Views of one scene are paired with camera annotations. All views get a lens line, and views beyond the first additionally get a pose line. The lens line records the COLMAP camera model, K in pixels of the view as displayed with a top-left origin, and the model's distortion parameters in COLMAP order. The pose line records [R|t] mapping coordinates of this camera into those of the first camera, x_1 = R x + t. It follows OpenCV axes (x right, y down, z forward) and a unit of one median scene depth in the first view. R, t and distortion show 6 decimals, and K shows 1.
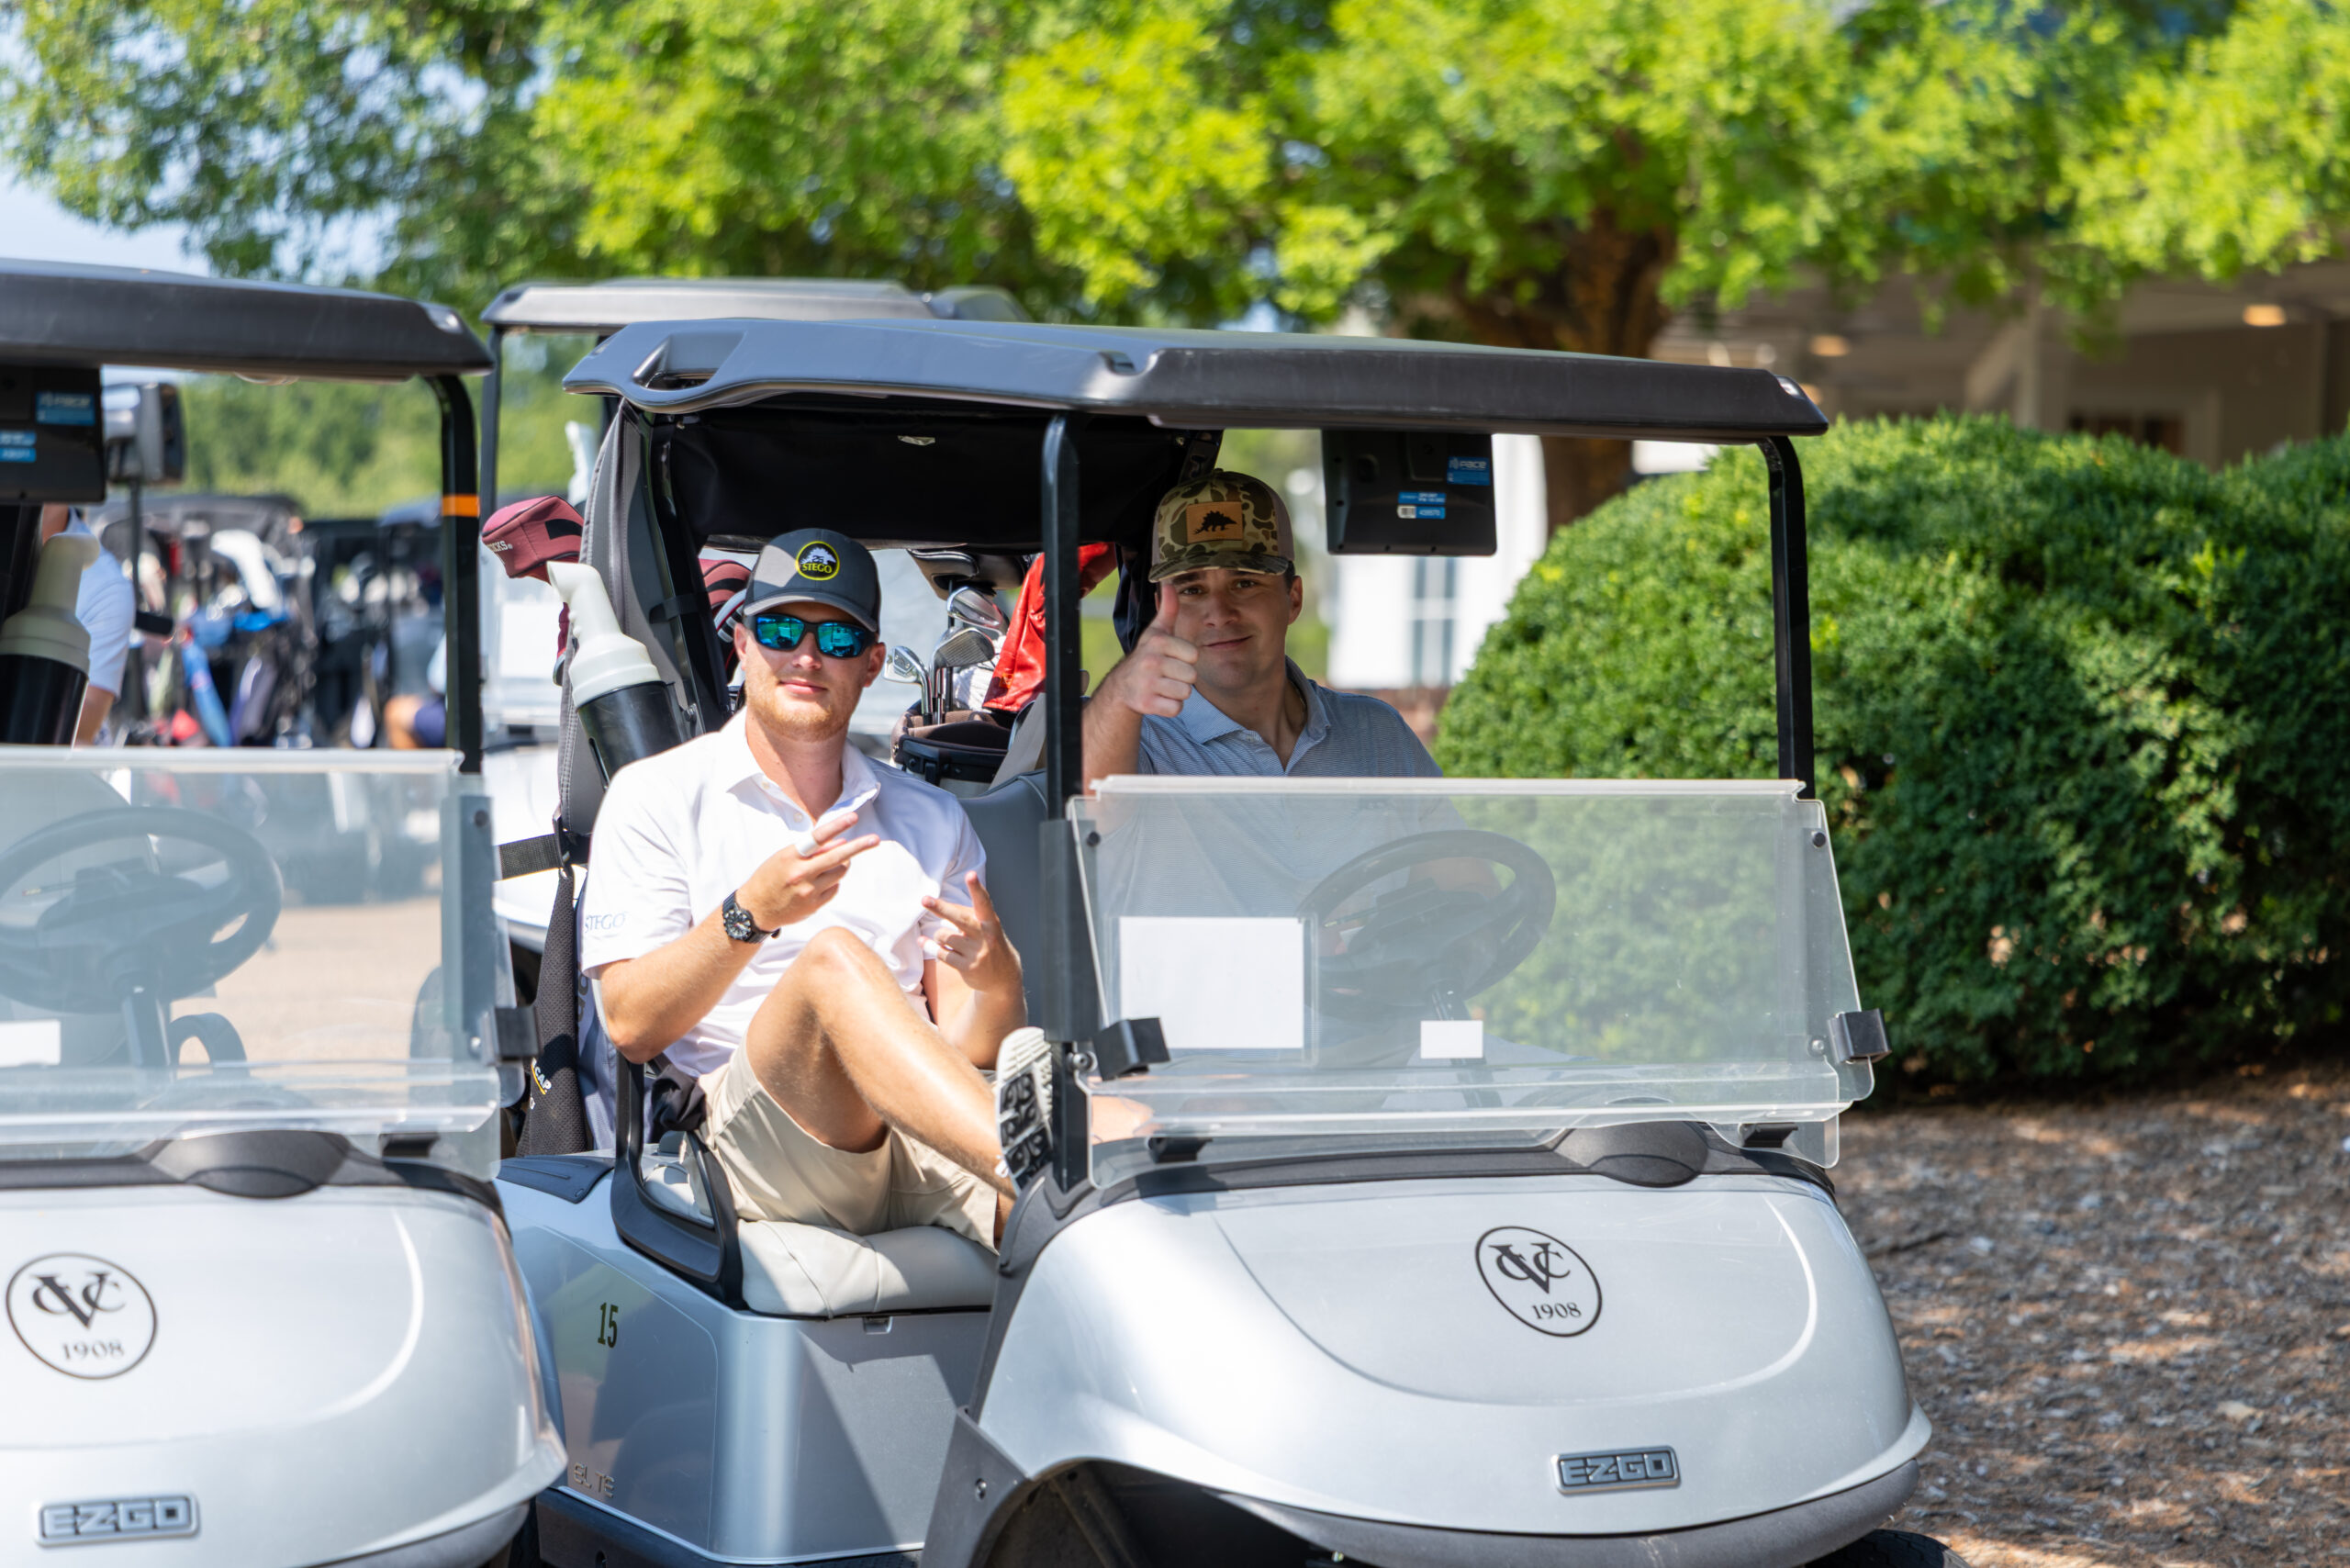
lens RADIAL K [[7139.2, 0, 1251.8], [0, 7139.2, 788.9], [0, 0, 1]] dist [-1.190895, 54.007362]
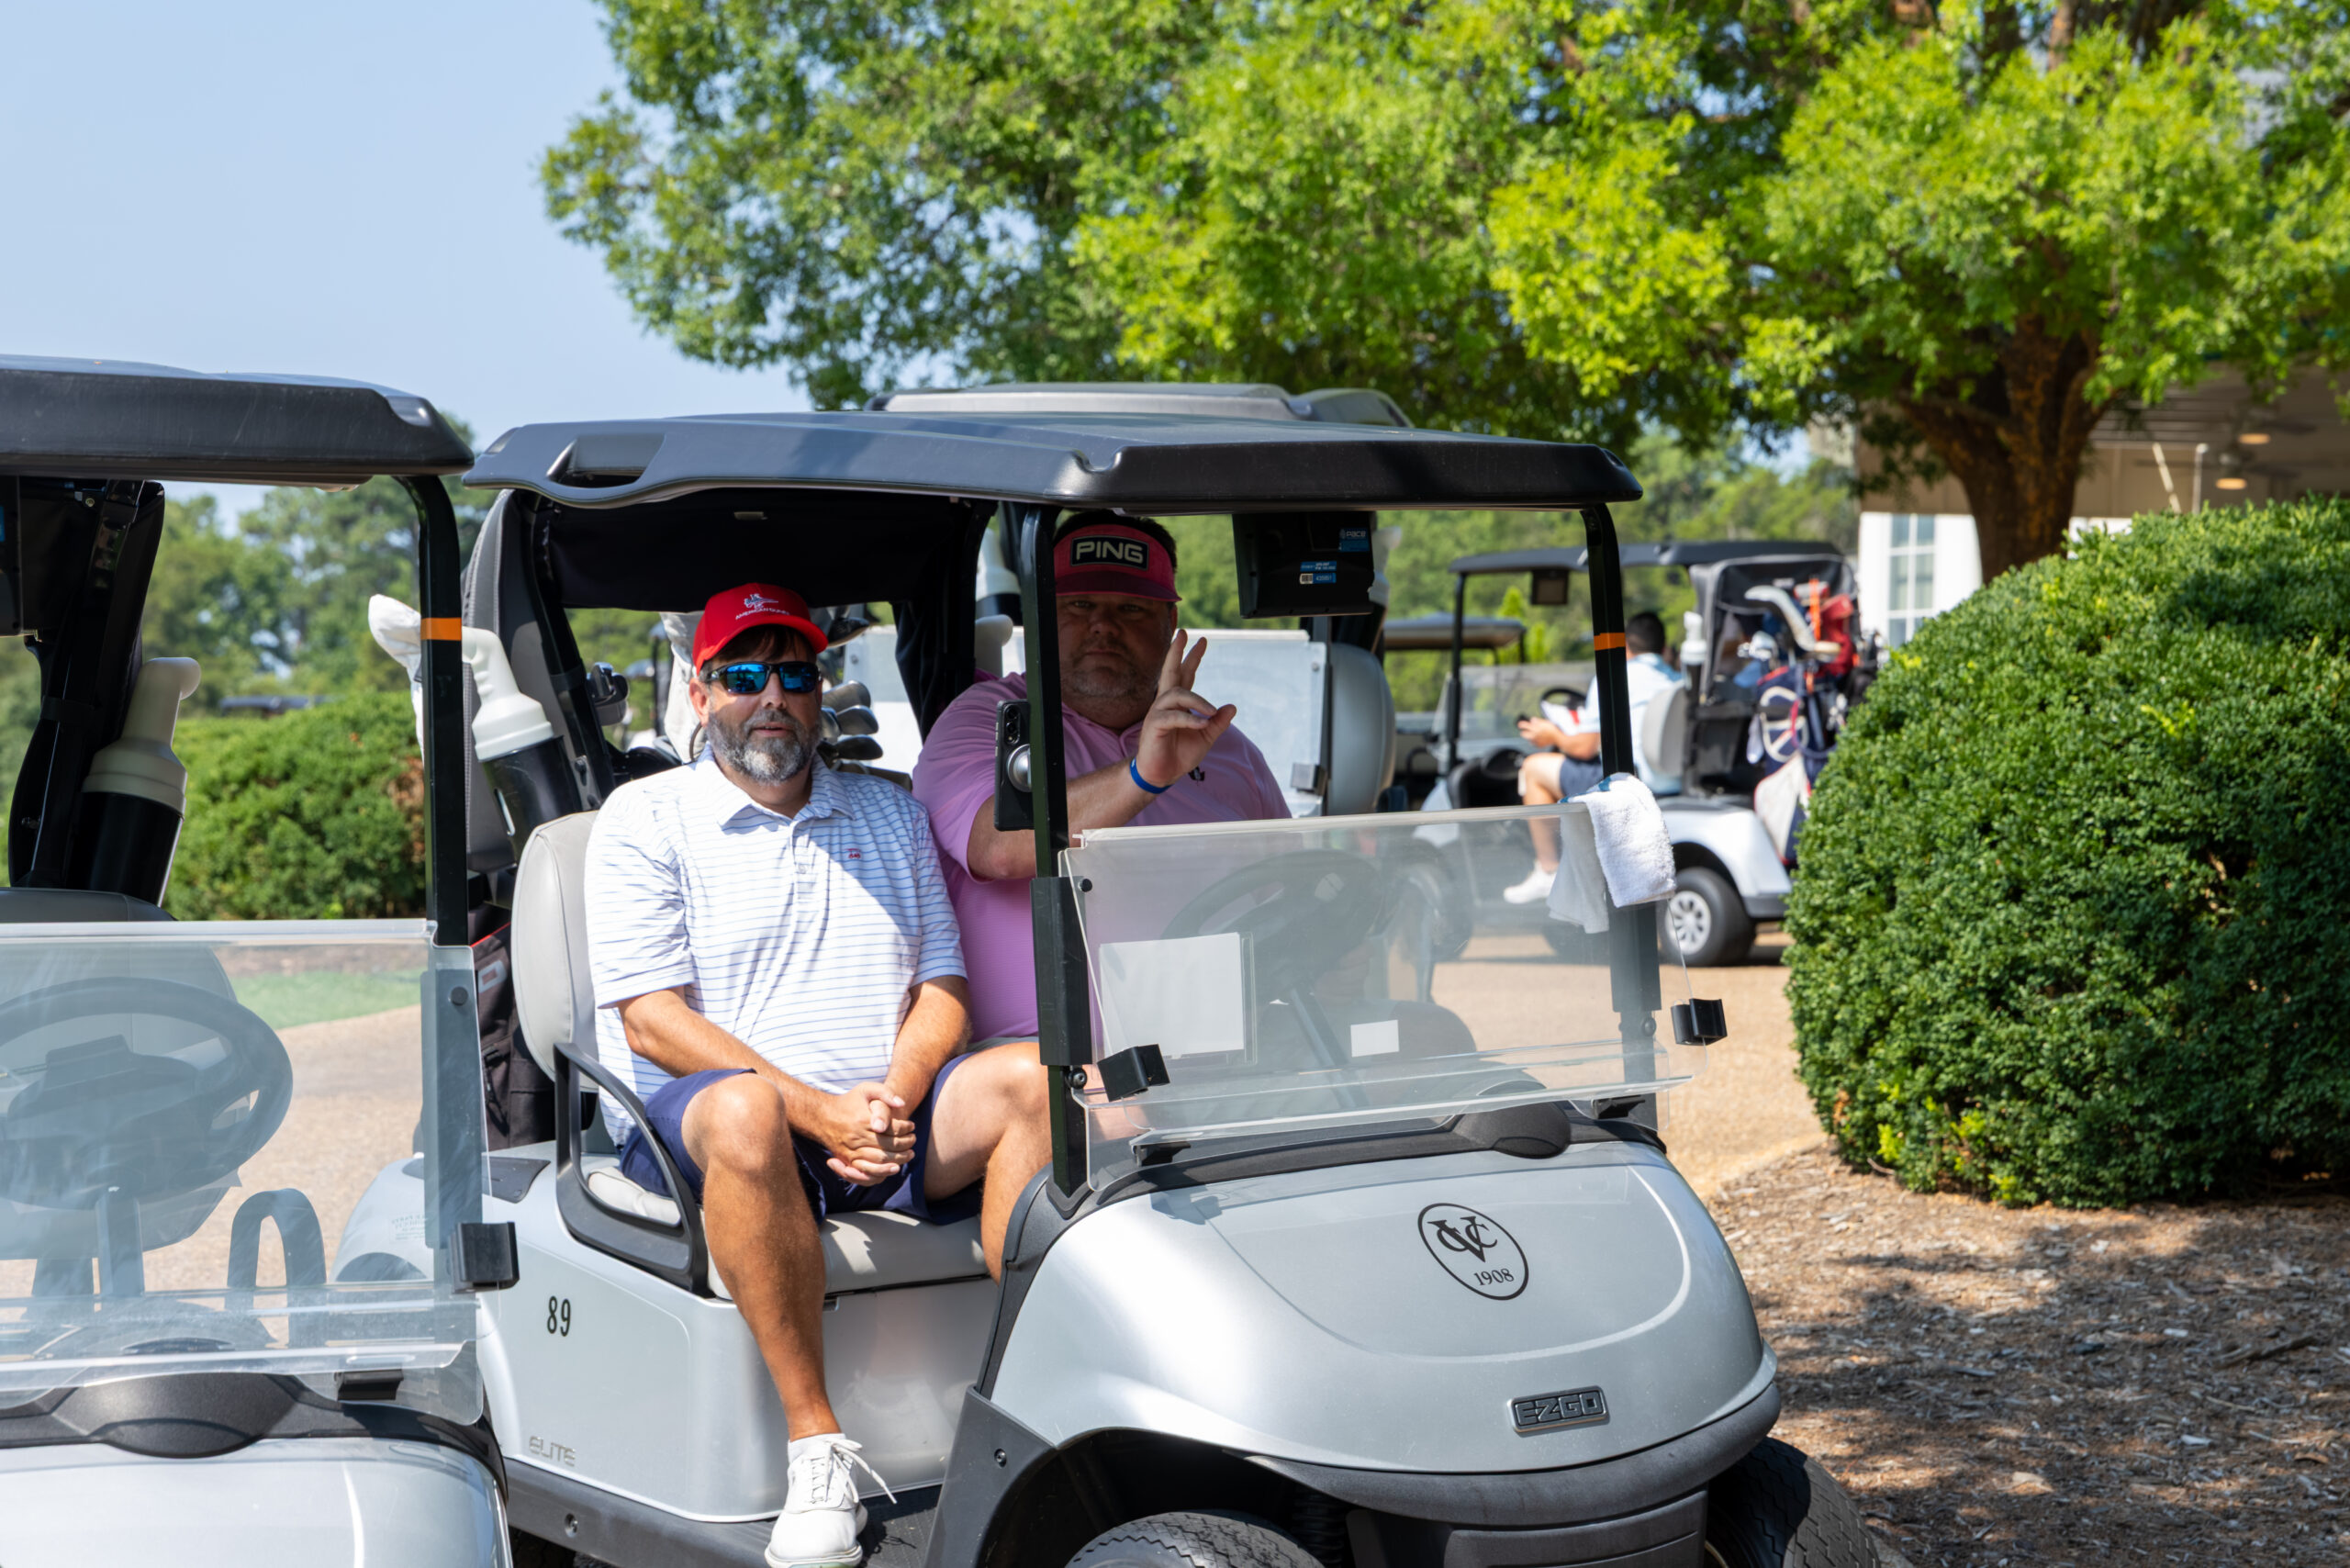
lens RADIAL K [[5875.2, 0, 1235.3], [0, 5875.2, 781.6], [0, 0, 1]] dist [-0.377684, 12.167883]
pose [[0.995291, -0.008419, -0.096568, 0.026919], [0.007821, 0.999948, -0.006570, -0.008502], [0.096619, 0.005784, 0.995305, 0.162389]]
